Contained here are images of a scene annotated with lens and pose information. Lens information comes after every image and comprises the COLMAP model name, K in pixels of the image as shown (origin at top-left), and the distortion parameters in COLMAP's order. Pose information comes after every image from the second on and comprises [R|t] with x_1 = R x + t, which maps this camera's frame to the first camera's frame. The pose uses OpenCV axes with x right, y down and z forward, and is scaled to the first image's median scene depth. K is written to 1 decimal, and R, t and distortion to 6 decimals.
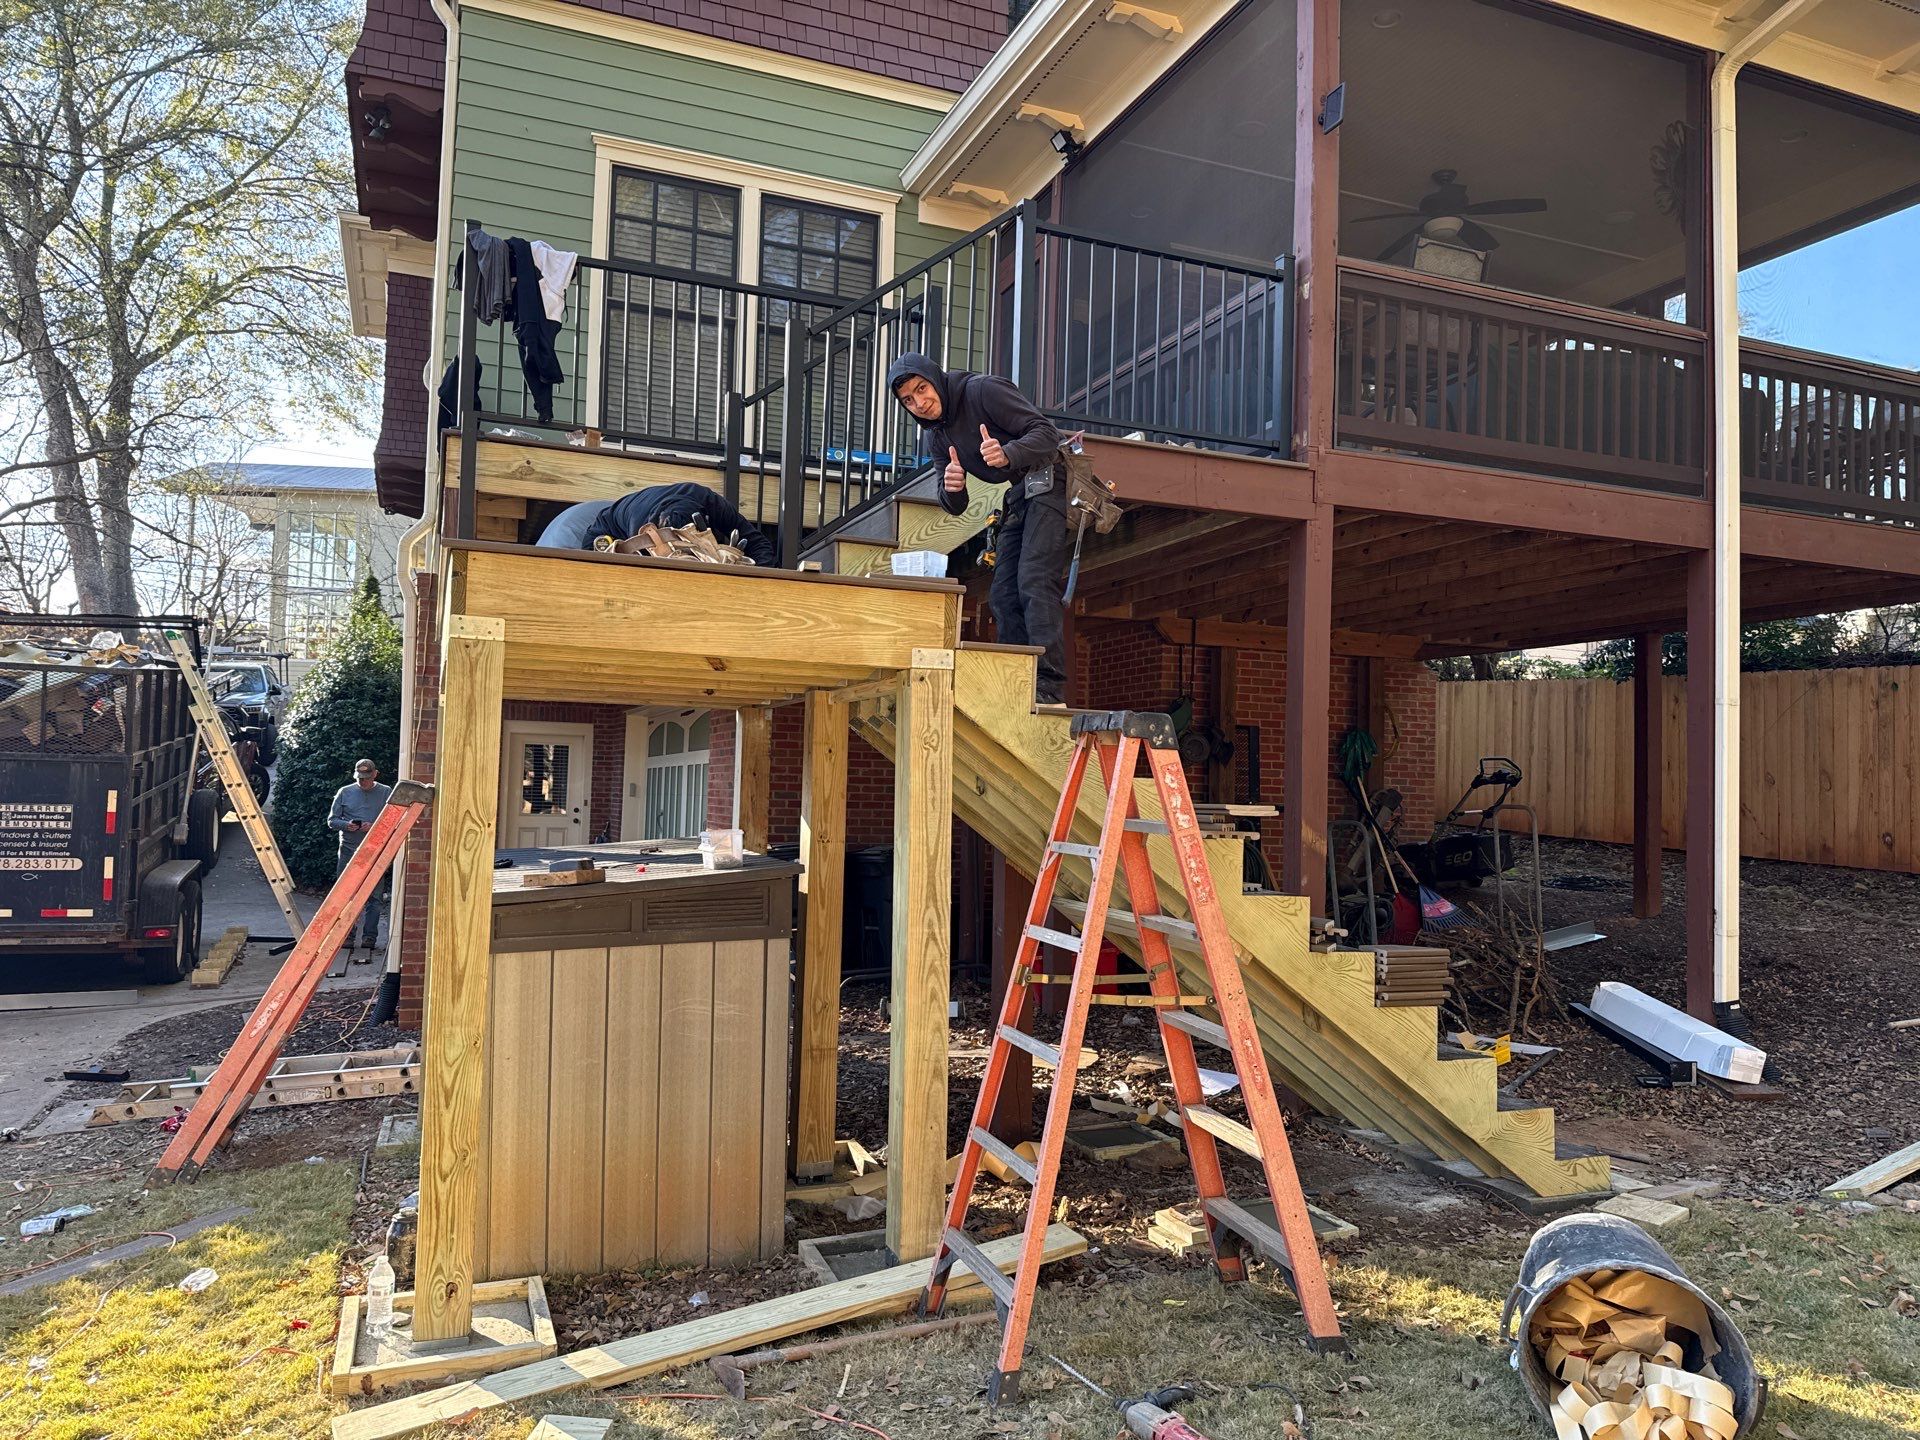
lens RADIAL K [[1367.0, 0, 950.2], [0, 1367.0, 724.3], [0, 0, 1]] dist [0.014950, -0.017132]
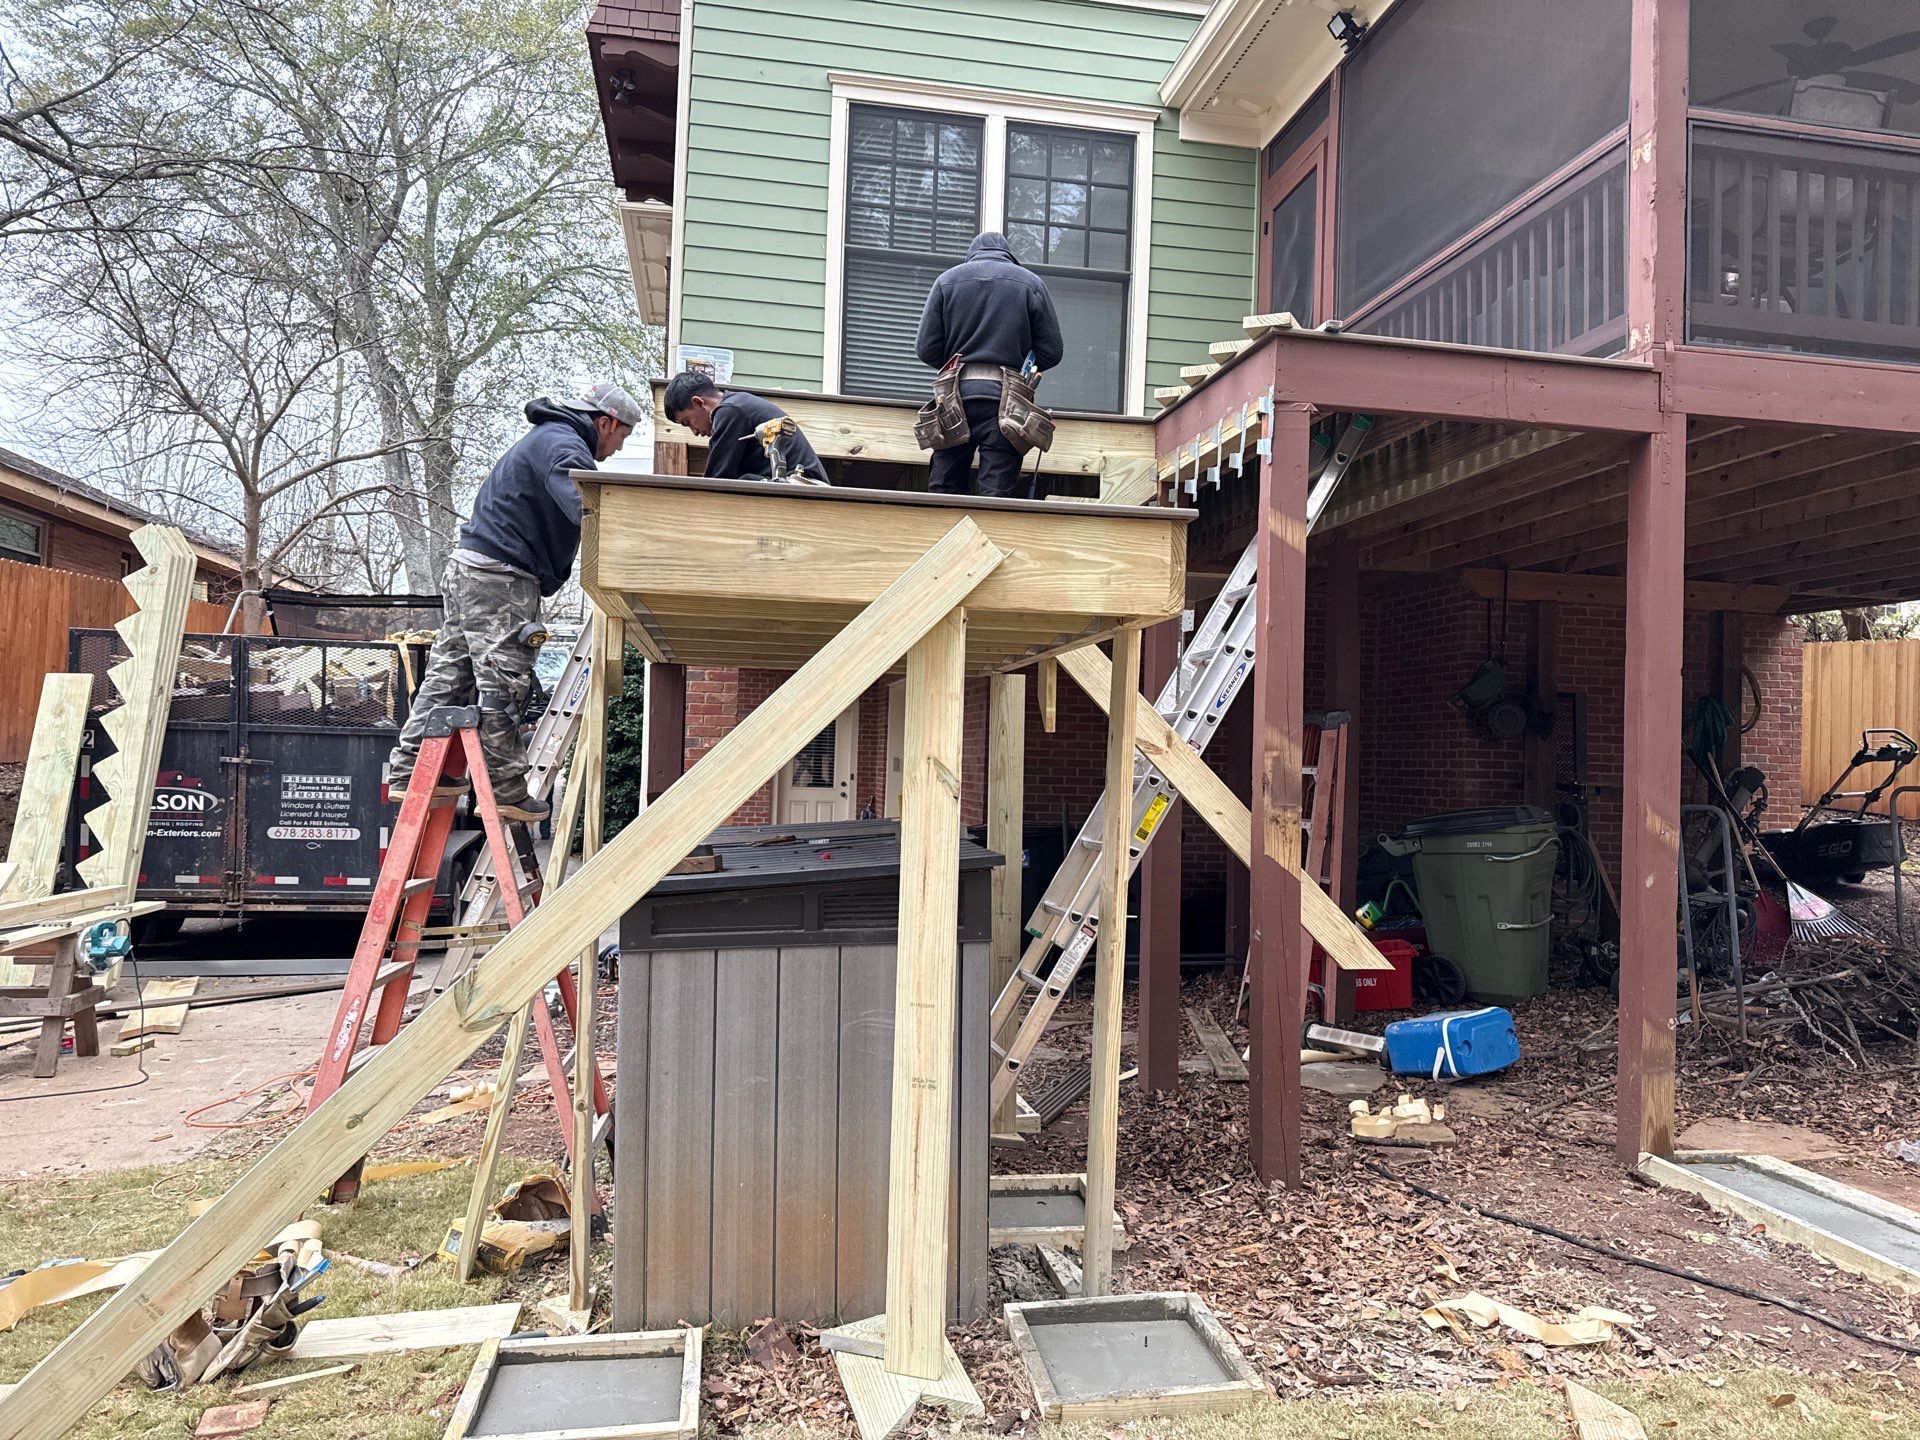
lens RADIAL K [[1367.0, 0, 962.4], [0, 1367.0, 710.9], [0, 0, 1]] dist [0.014950, -0.017132]
pose [[0.980256, -0.003766, -0.197698, 0.014784], [0.005445, 0.999954, 0.007951, 0.003670], [0.197659, -0.008870, 0.980231, 0.082827]]
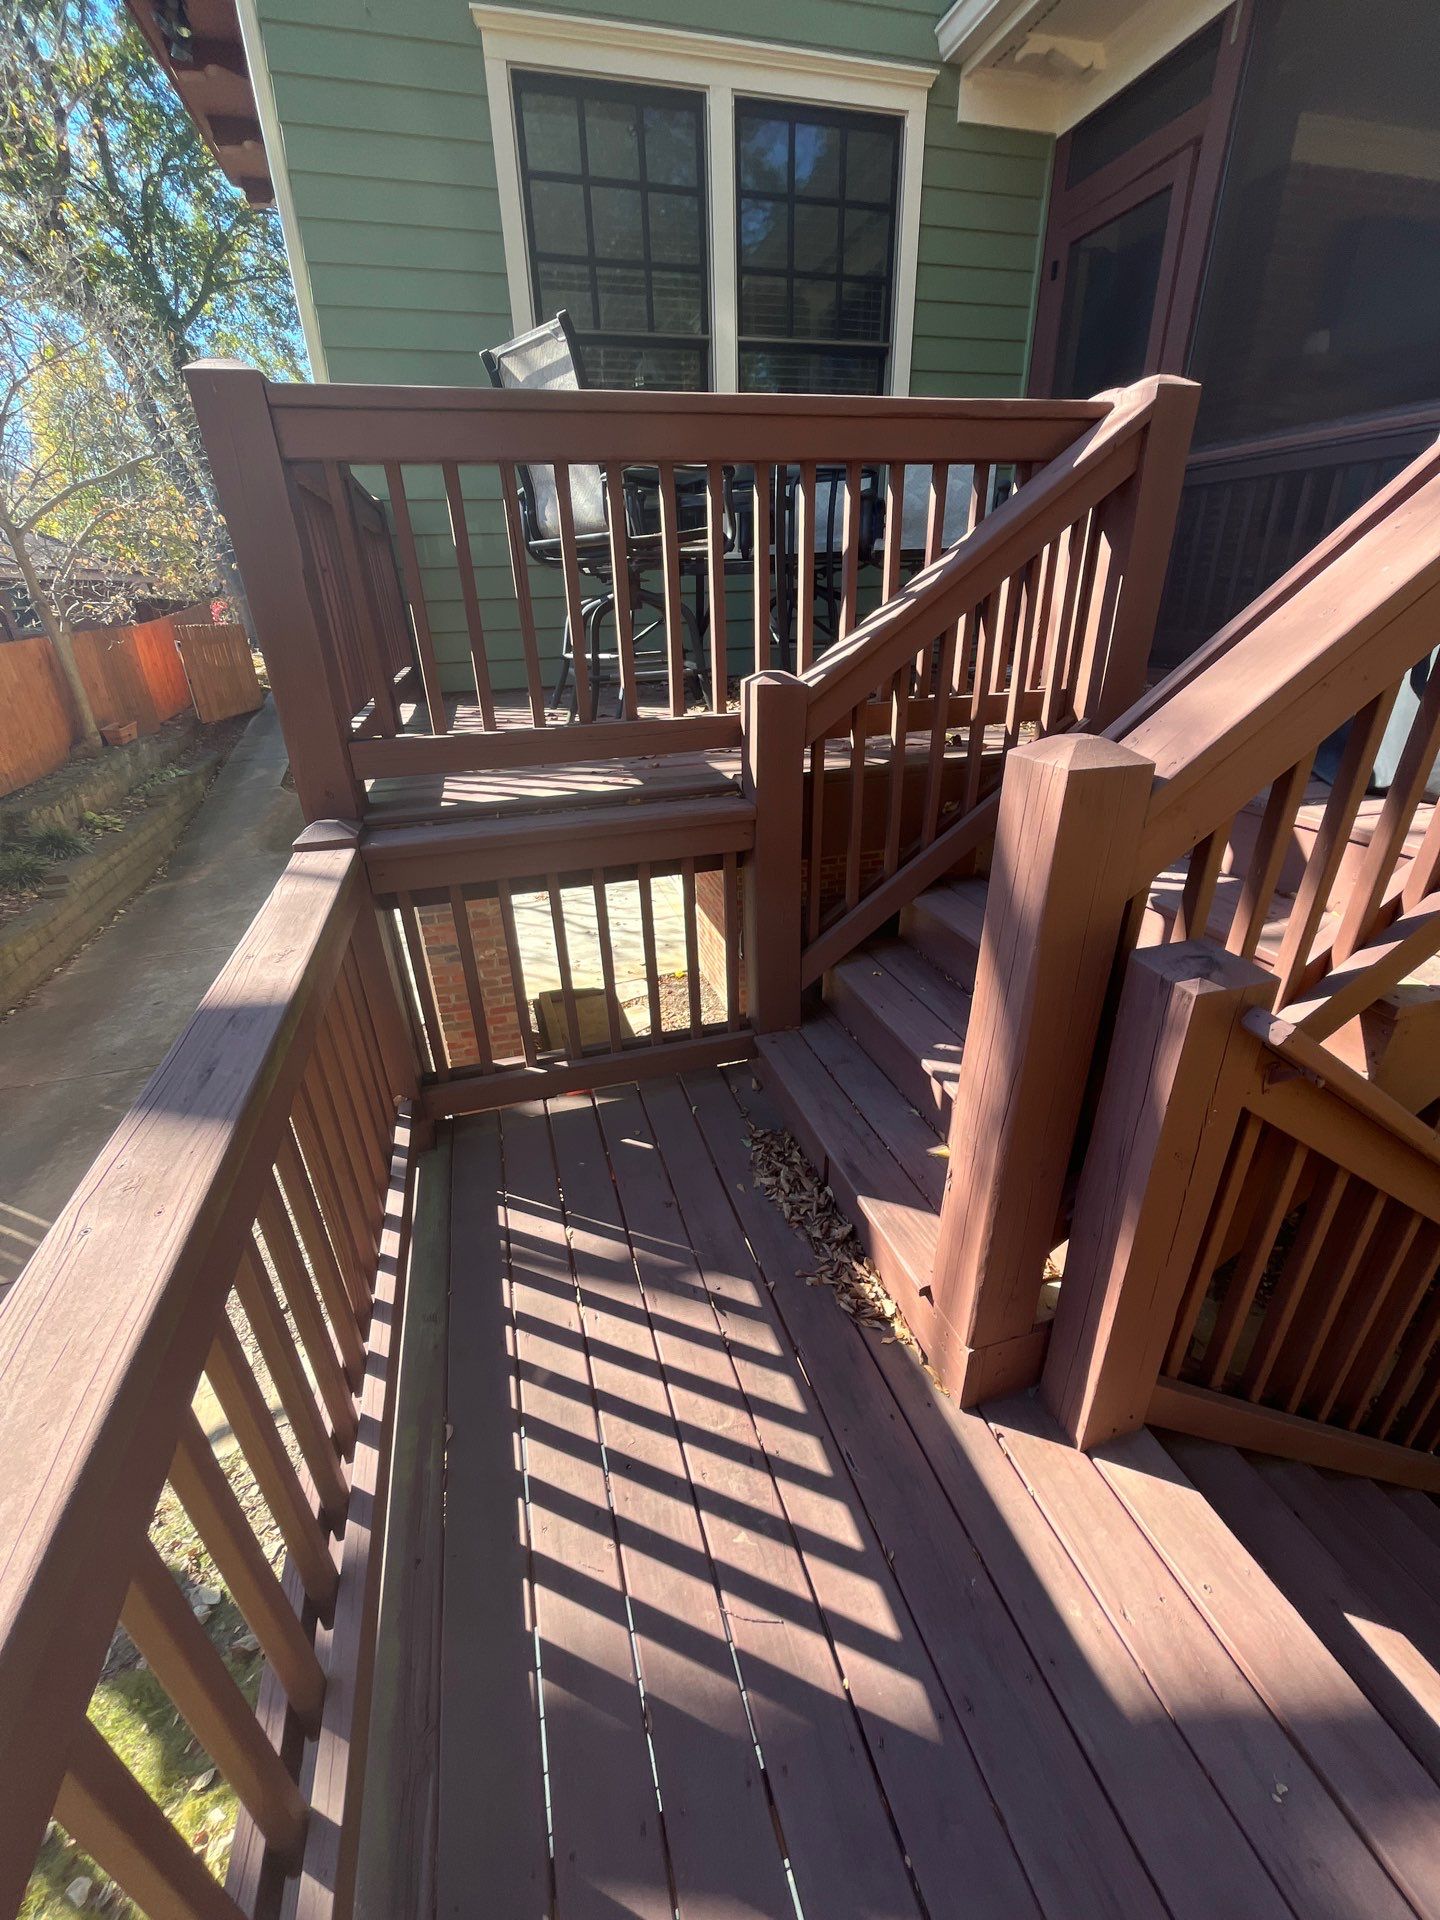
lens RADIAL K [[779.1, 0, 719.8], [0, 779.1, 961.7], [0, 0, 1]] dist [-0.006146, 0.000228]
pose [[0.994314, -0.012069, -0.105800, -0.112270], [0.061563, 0.875839, 0.478660, -0.202711], [0.086887, -0.482452, 0.871603, 0.475104]]
